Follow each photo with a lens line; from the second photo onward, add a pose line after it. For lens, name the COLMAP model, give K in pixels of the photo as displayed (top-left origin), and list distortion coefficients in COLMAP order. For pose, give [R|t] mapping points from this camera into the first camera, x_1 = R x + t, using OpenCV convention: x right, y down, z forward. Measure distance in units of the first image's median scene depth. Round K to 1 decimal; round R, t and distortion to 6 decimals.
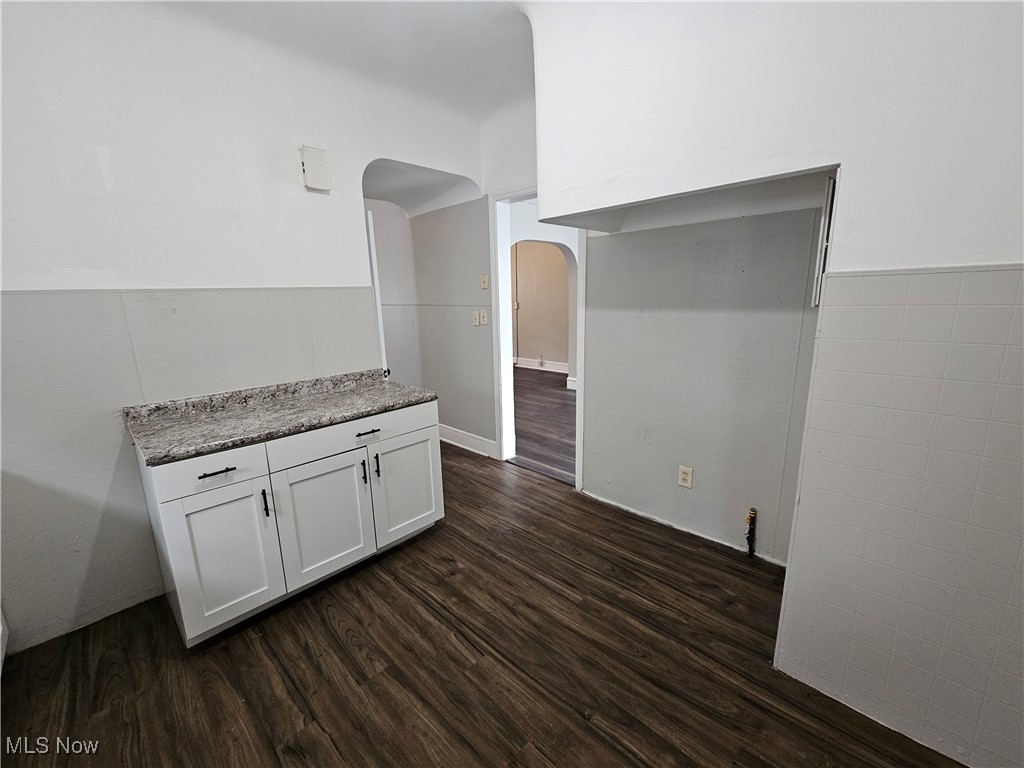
lens RADIAL K [[421.5, 0, 513.2], [0, 421.5, 386.8], [0, 0, 1]] dist [-0.000358, 0.000007]
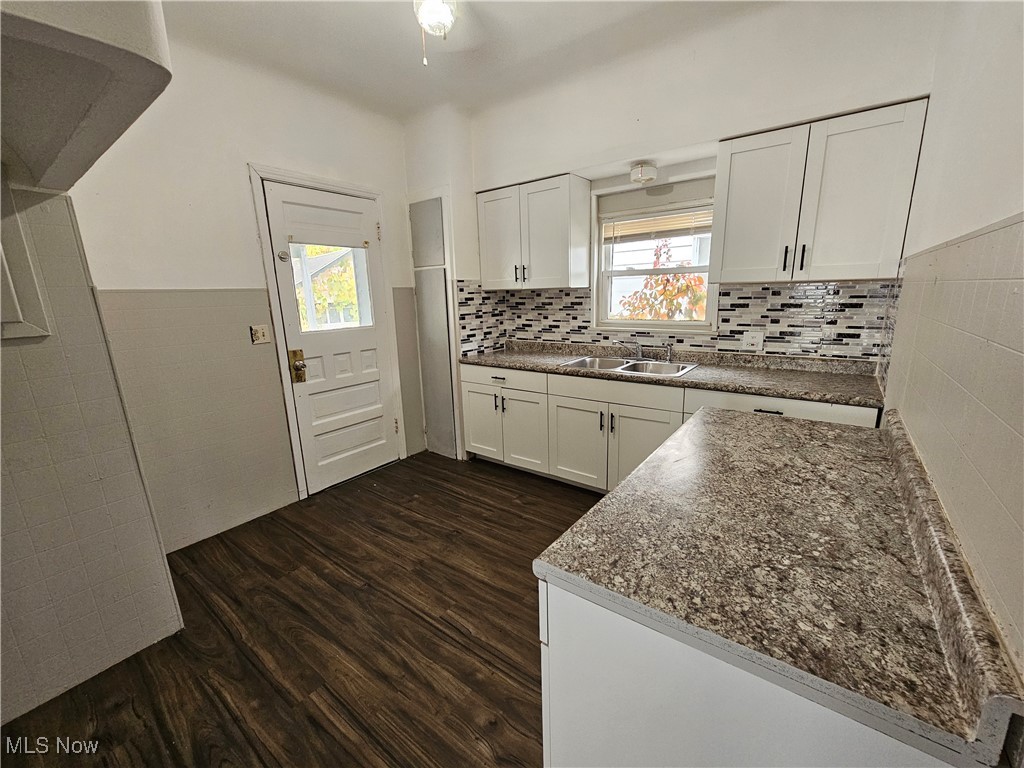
lens RADIAL K [[421.5, 0, 513.2], [0, 421.5, 386.8], [0, 0, 1]] dist [-0.000358, 0.000007]
pose [[-0.991501, 0.076340, -0.105349, -0.177079], [0.025040, 0.906586, 0.421277, -0.344124], [0.127668, 0.415058, -0.900793, 1.653602]]
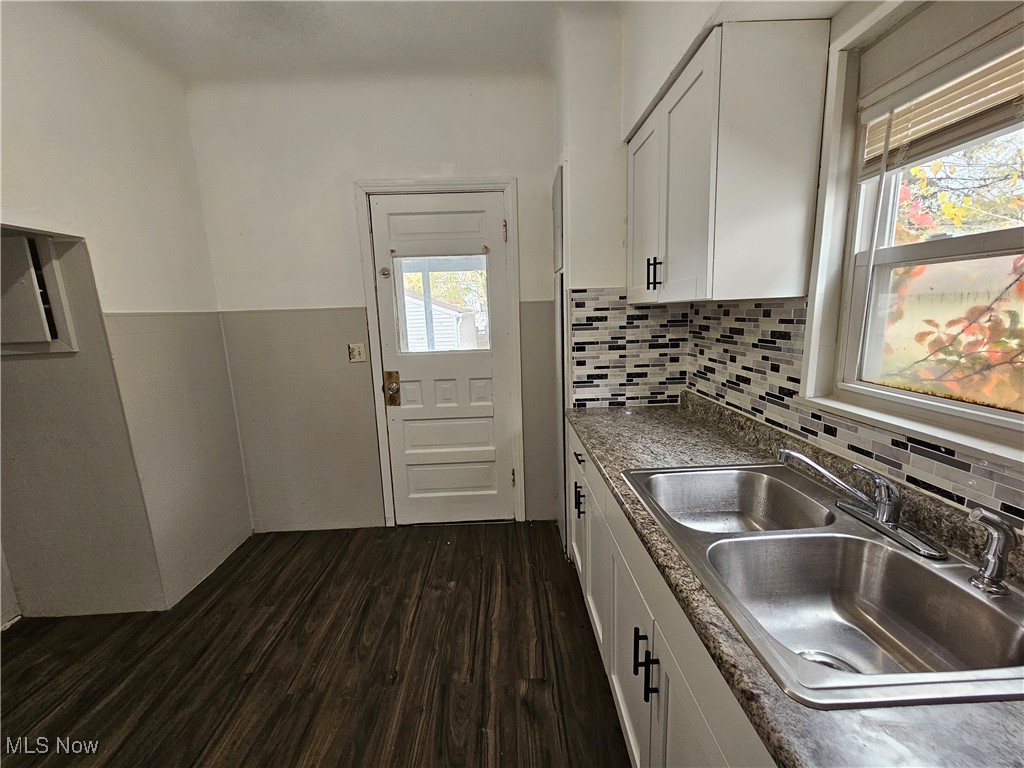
lens RADIAL K [[421.5, 0, 513.2], [0, 421.5, 386.8], [0, 0, 1]] dist [-0.000358, 0.000007]
pose [[-0.707424, -0.078079, 0.702464, -0.877311], [0.198697, 0.931827, 0.303673, -0.141934], [-0.678285, 0.354403, -0.643683, 0.767636]]
